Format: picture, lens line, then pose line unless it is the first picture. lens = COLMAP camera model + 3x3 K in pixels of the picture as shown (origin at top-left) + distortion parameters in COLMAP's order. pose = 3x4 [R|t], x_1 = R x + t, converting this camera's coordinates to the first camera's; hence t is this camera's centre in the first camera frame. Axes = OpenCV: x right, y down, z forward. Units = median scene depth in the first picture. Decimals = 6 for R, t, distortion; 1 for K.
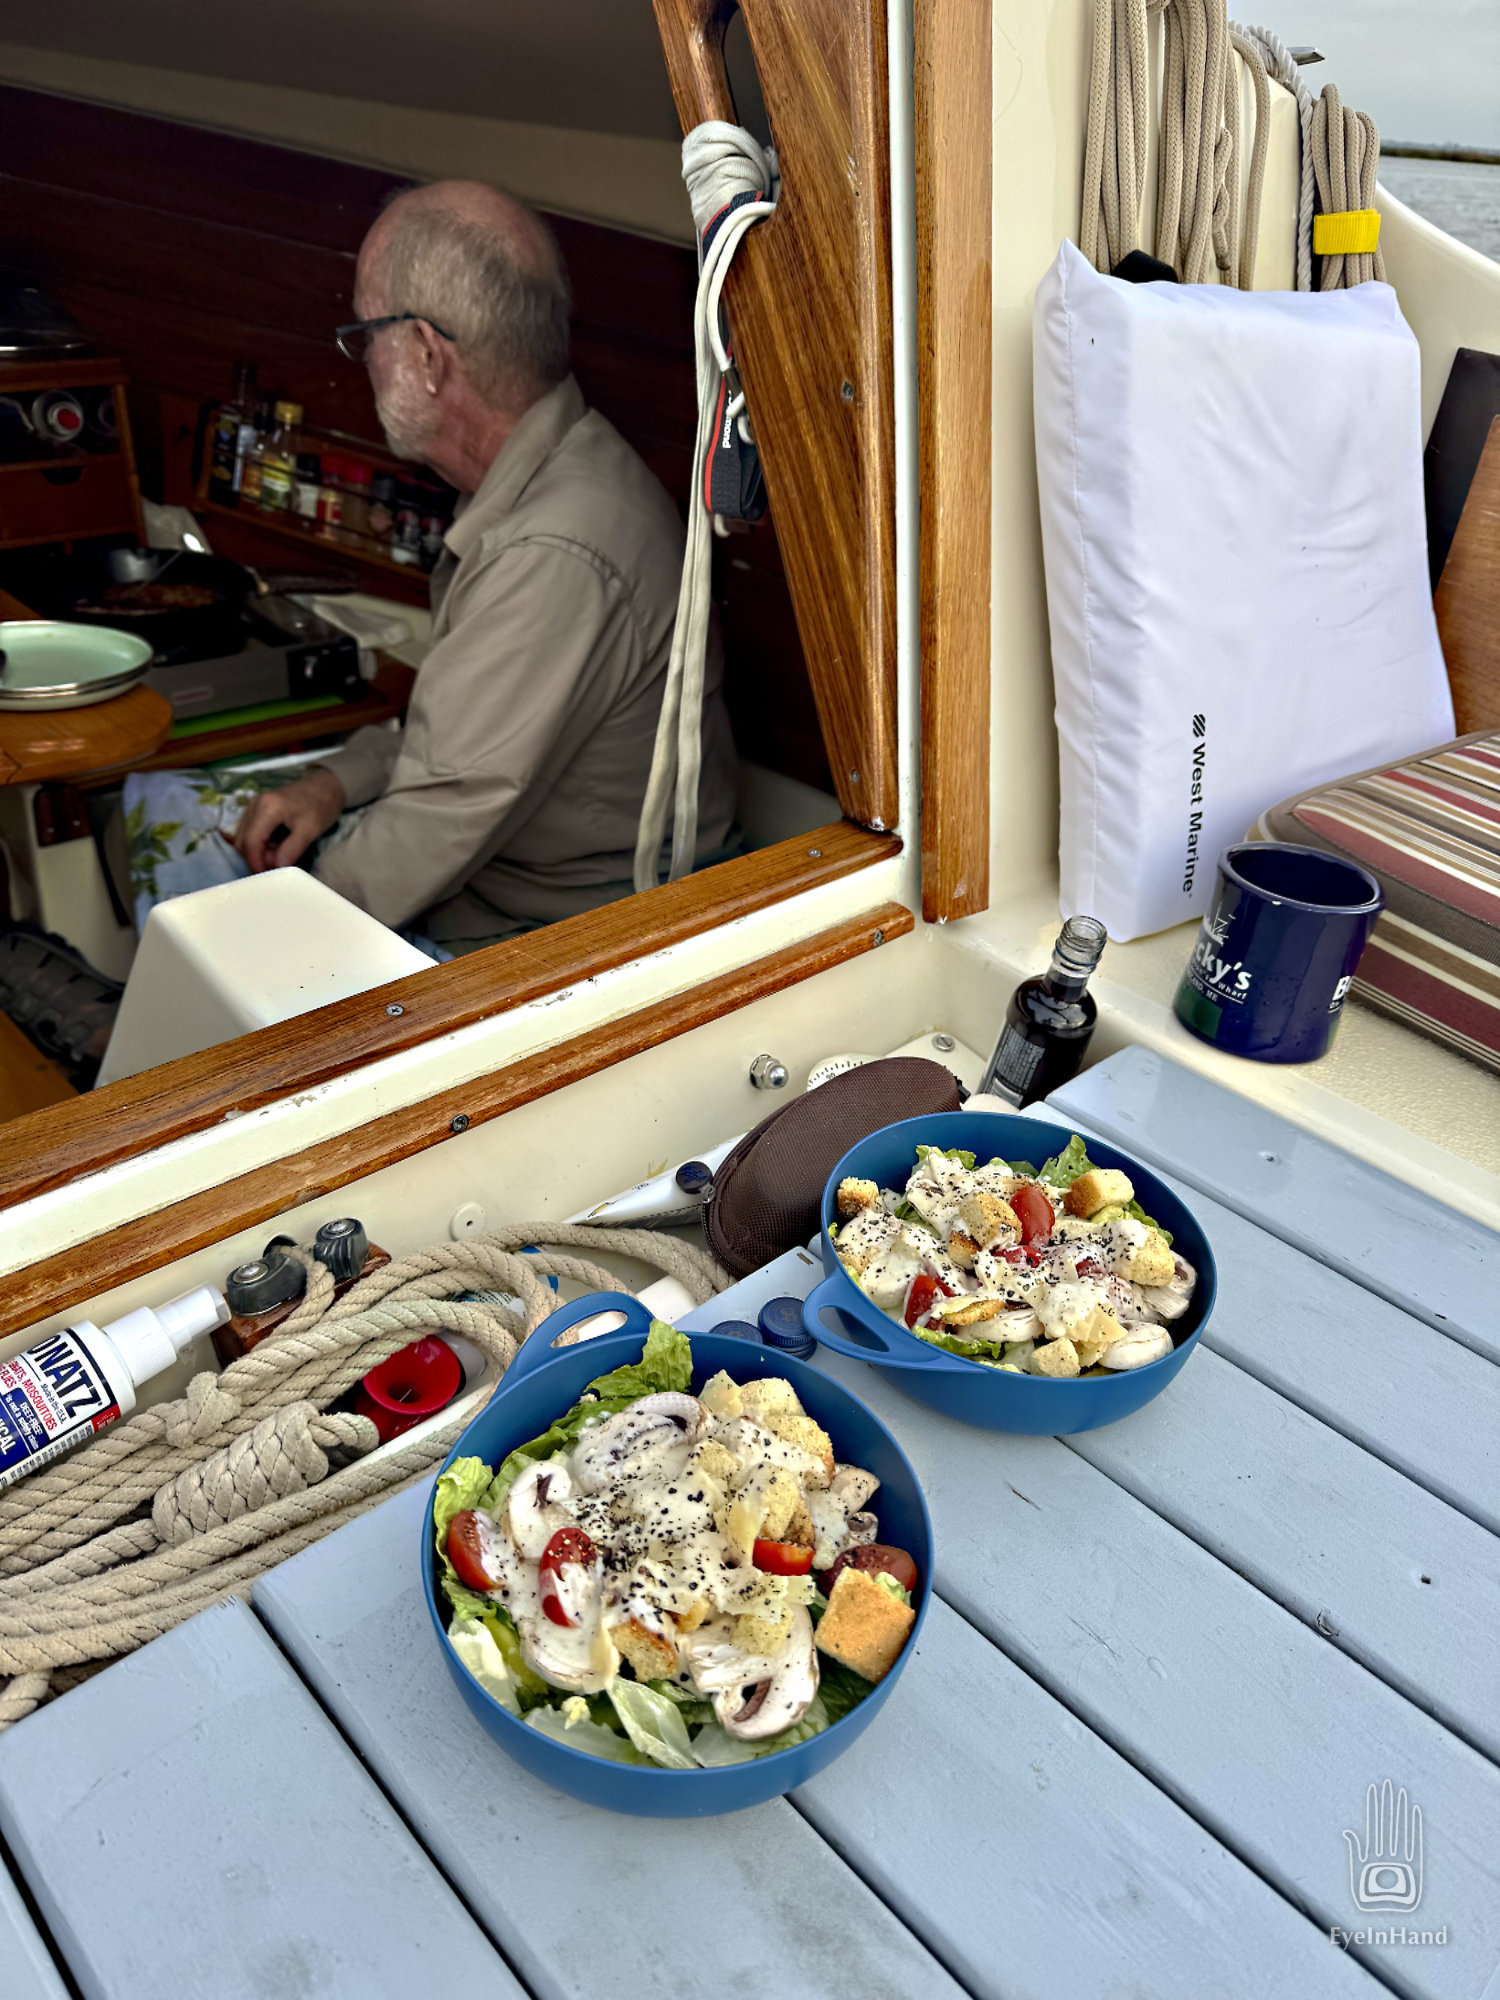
lens RADIAL K [[1453.9, 0, 750.0], [0, 1453.9, 1000.0], [0, 0, 1]] dist [0.077862, -0.148332]
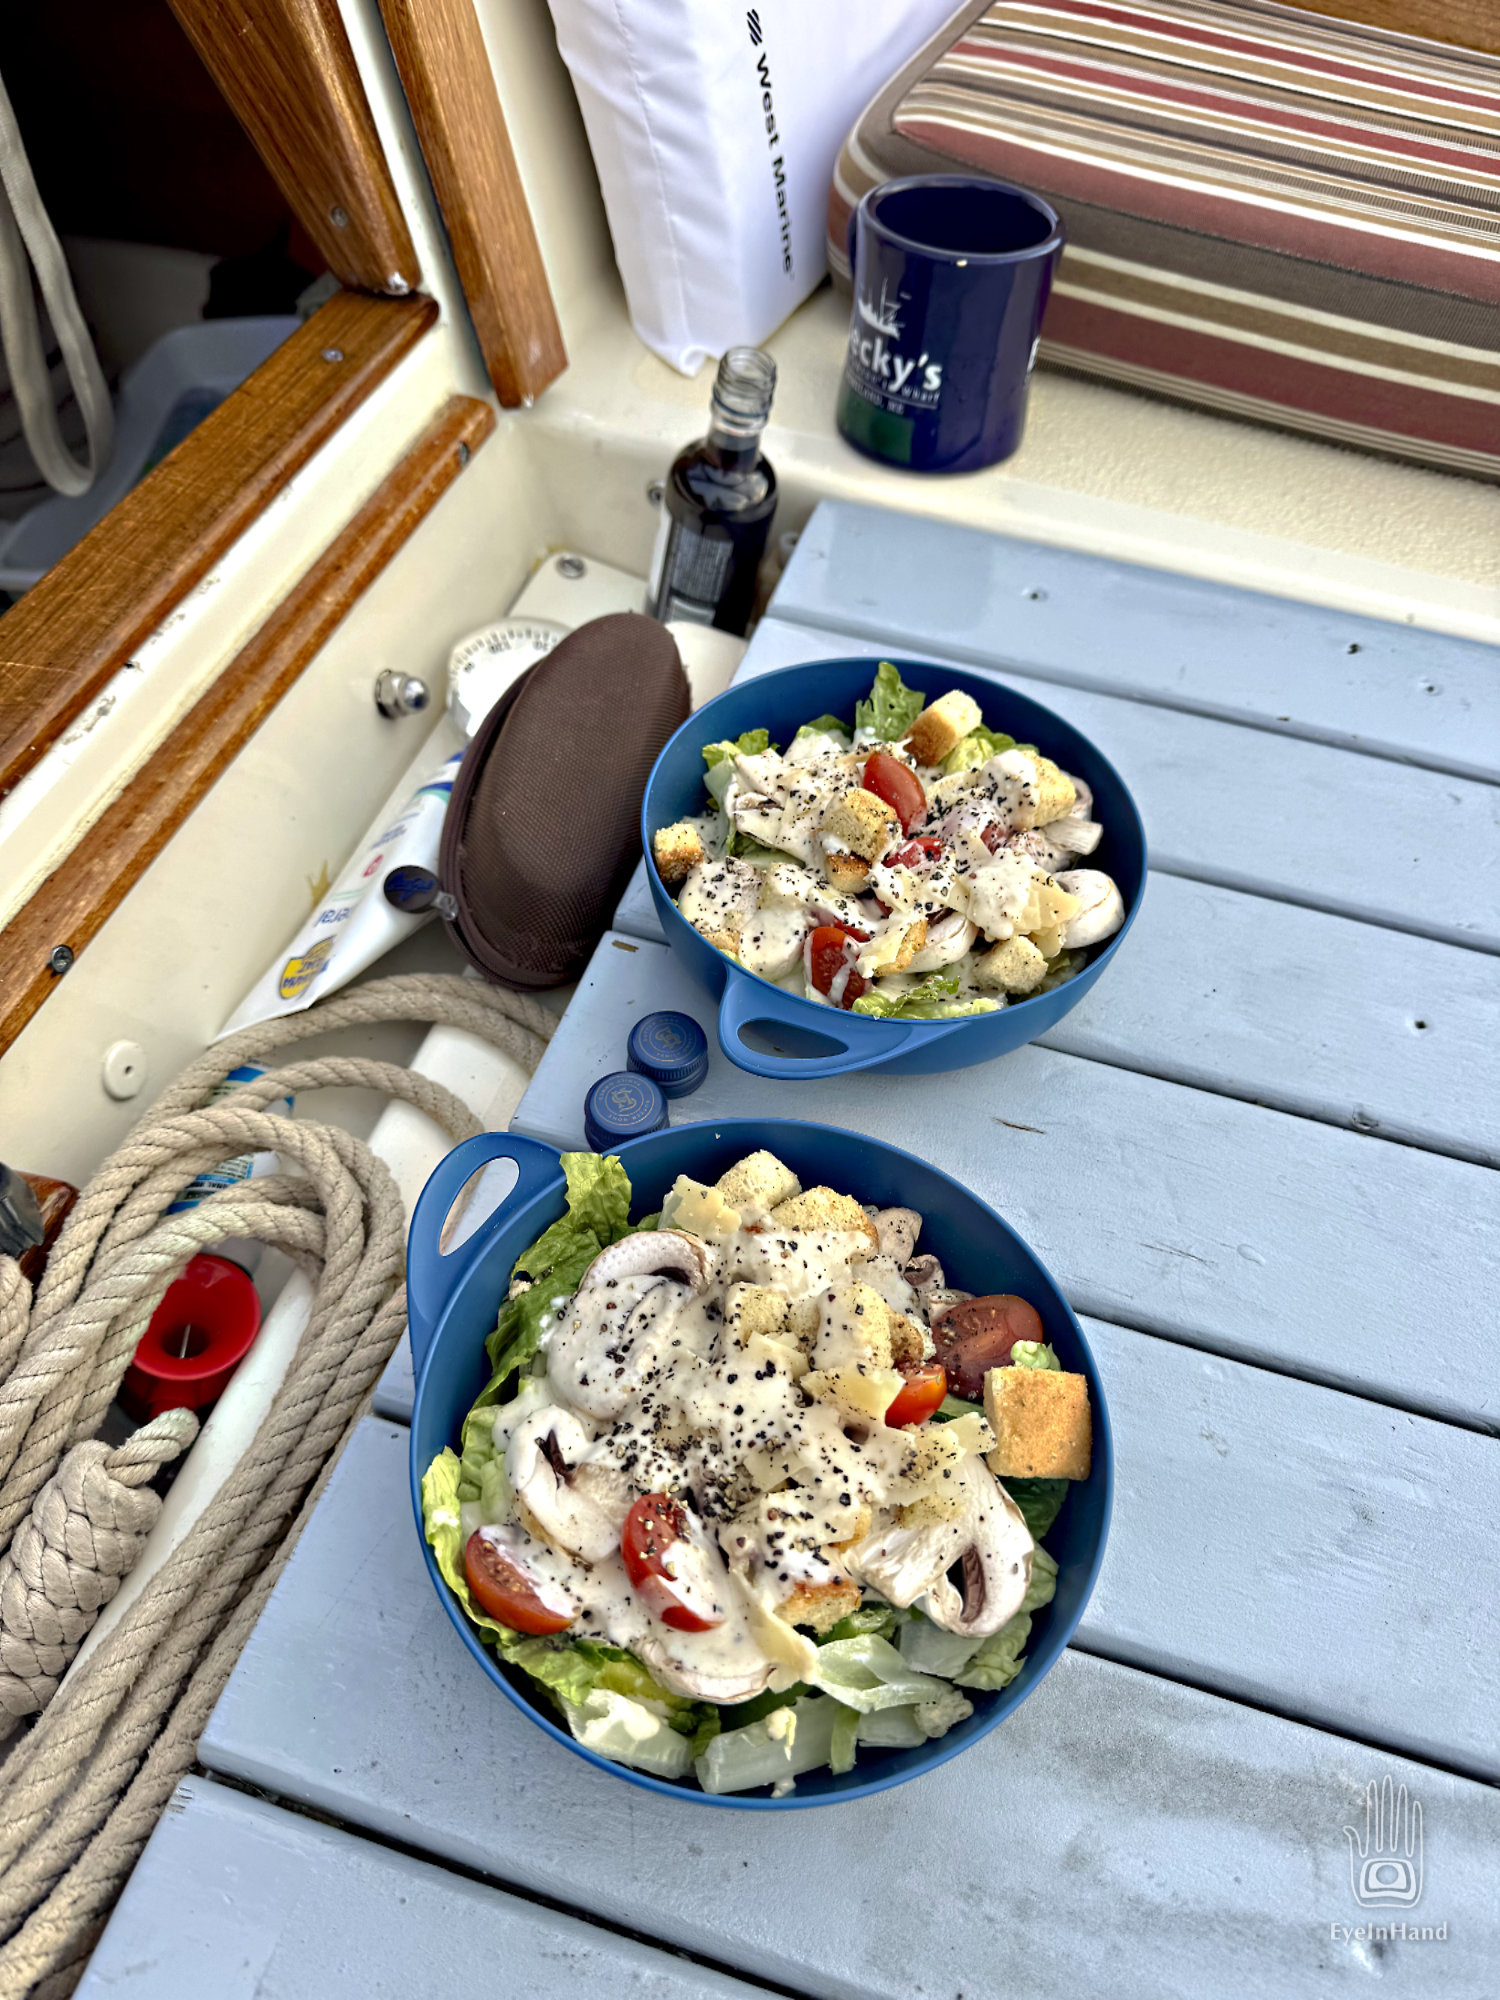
lens RADIAL K [[1429.1, 0, 750.0], [0, 1429.1, 1000.0], [0, 0, 1]] dist [0.111402, -0.212487]
pose [[0.870436, -0.405982, 0.278425, -0.135668], [0.270307, 0.866851, 0.418932, -0.100160], [-0.411431, -0.289393, 0.864278, 0.352214]]
